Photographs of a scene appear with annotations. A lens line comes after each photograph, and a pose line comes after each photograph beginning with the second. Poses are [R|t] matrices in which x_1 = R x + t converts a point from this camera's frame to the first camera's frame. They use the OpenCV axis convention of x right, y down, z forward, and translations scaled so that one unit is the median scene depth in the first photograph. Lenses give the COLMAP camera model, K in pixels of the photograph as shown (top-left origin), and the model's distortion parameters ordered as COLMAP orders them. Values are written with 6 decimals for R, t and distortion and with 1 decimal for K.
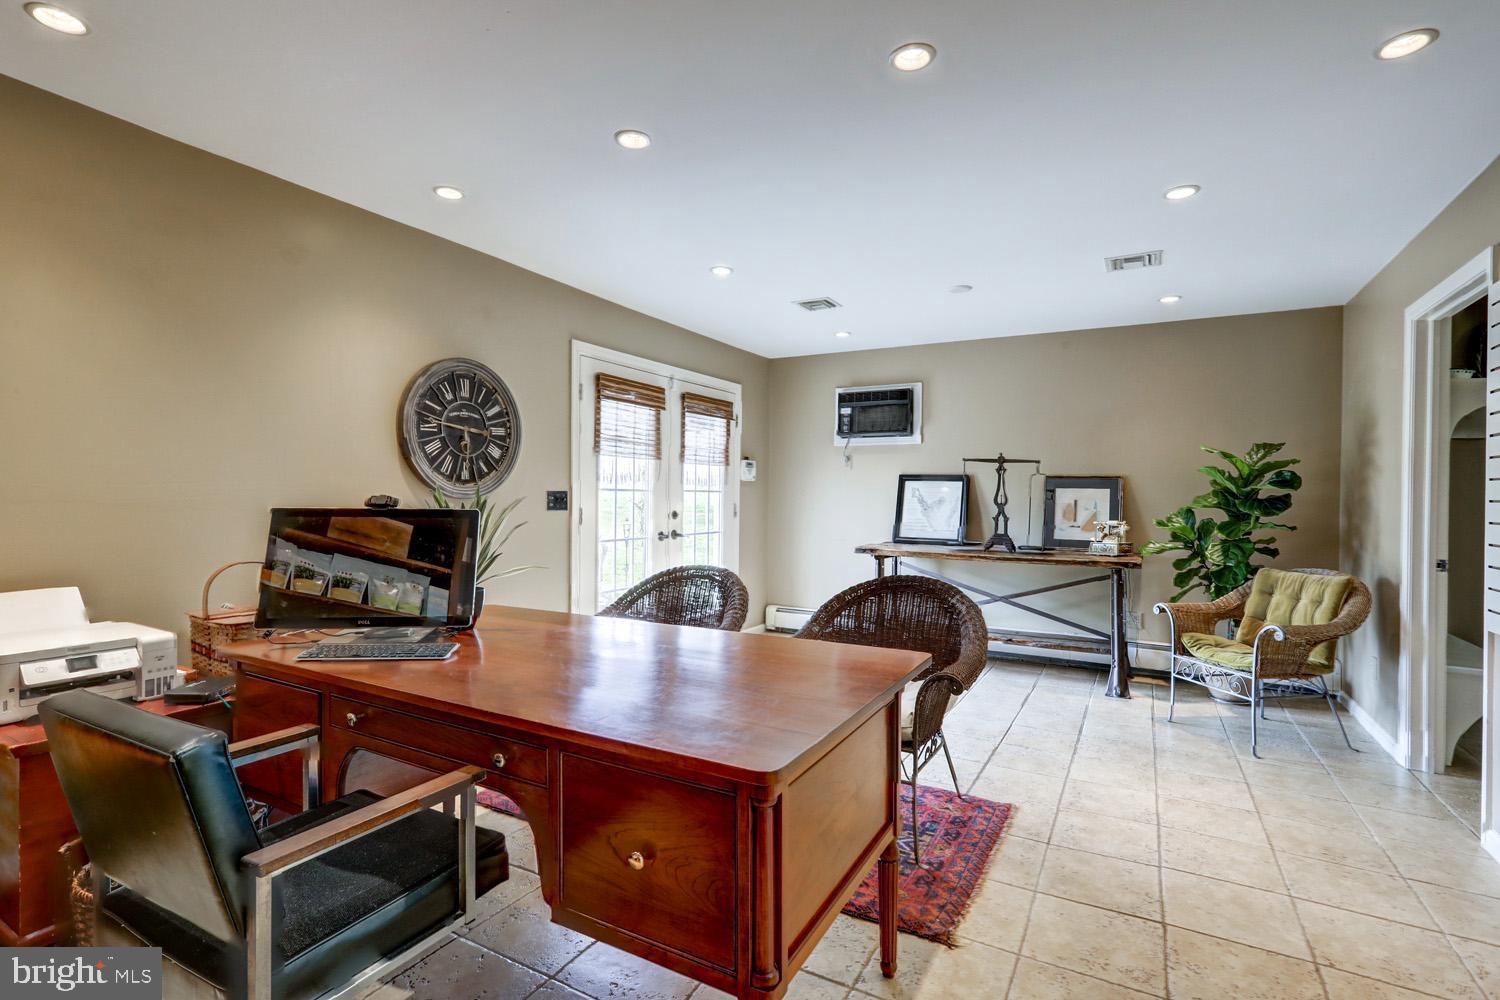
lens RADIAL K [[709.0, 0, 748.3], [0, 709.0, 502.1], [0, 0, 1]] dist [-0.002177, 0.000293]
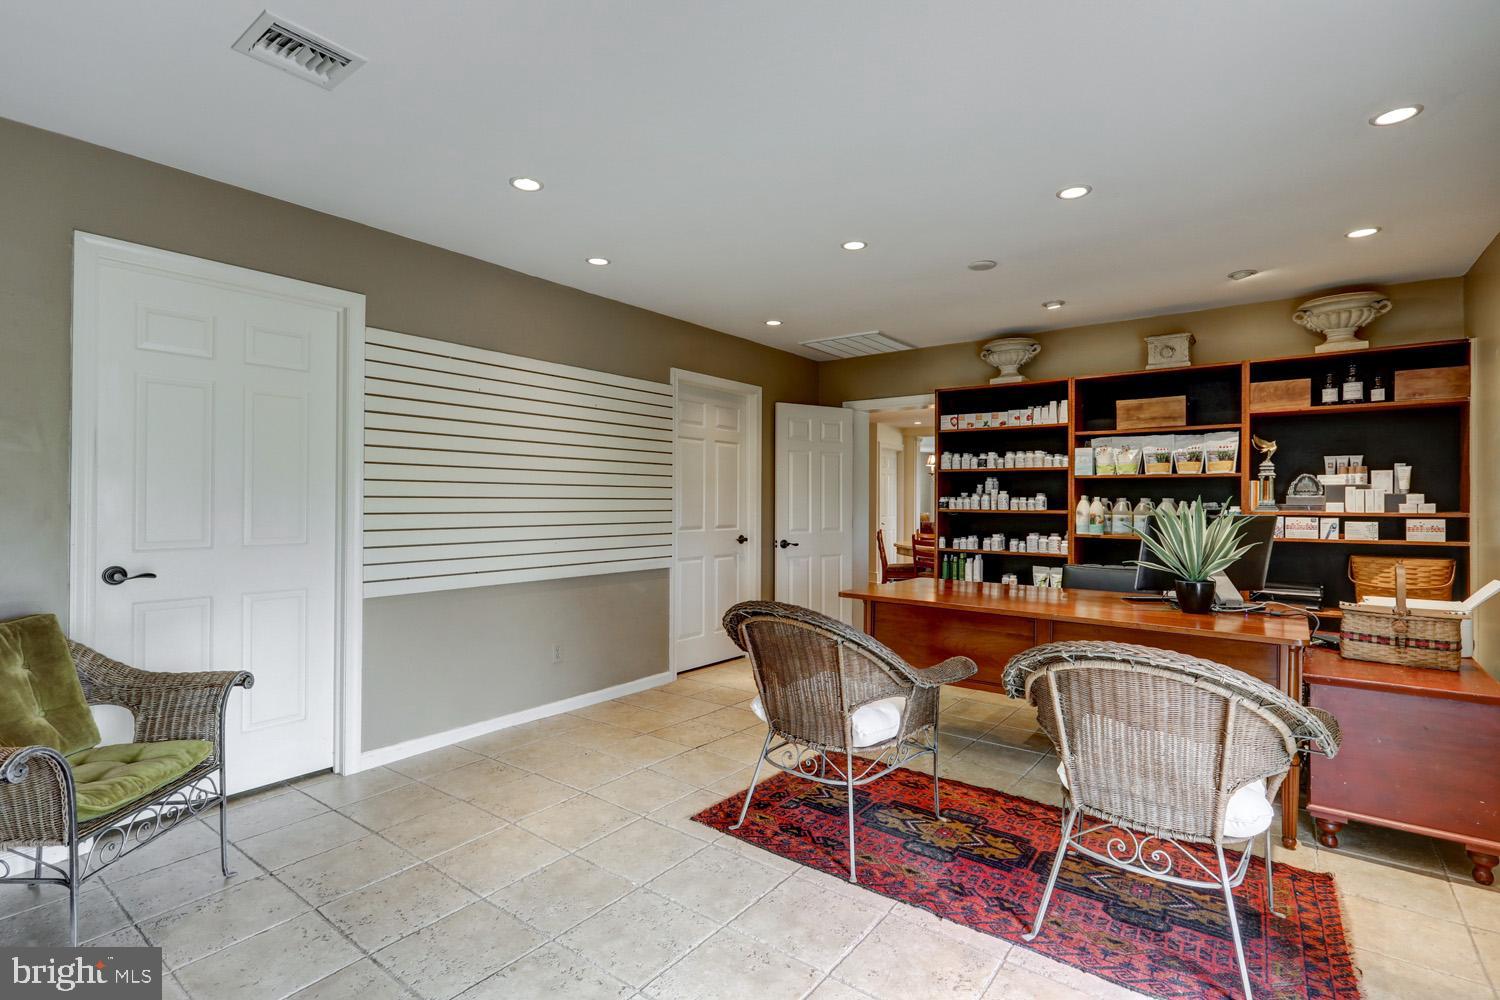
lens RADIAL K [[709.0, 0, 749.7], [0, 709.0, 503.0], [0, 0, 1]] dist [-0.002177, 0.000293]
pose [[-0.990840, -0.016077, 0.134082, 0.137900], [-0.015523, 0.999866, 0.005176, -0.005939], [-0.134148, 0.003048, -0.990957, 1.578055]]
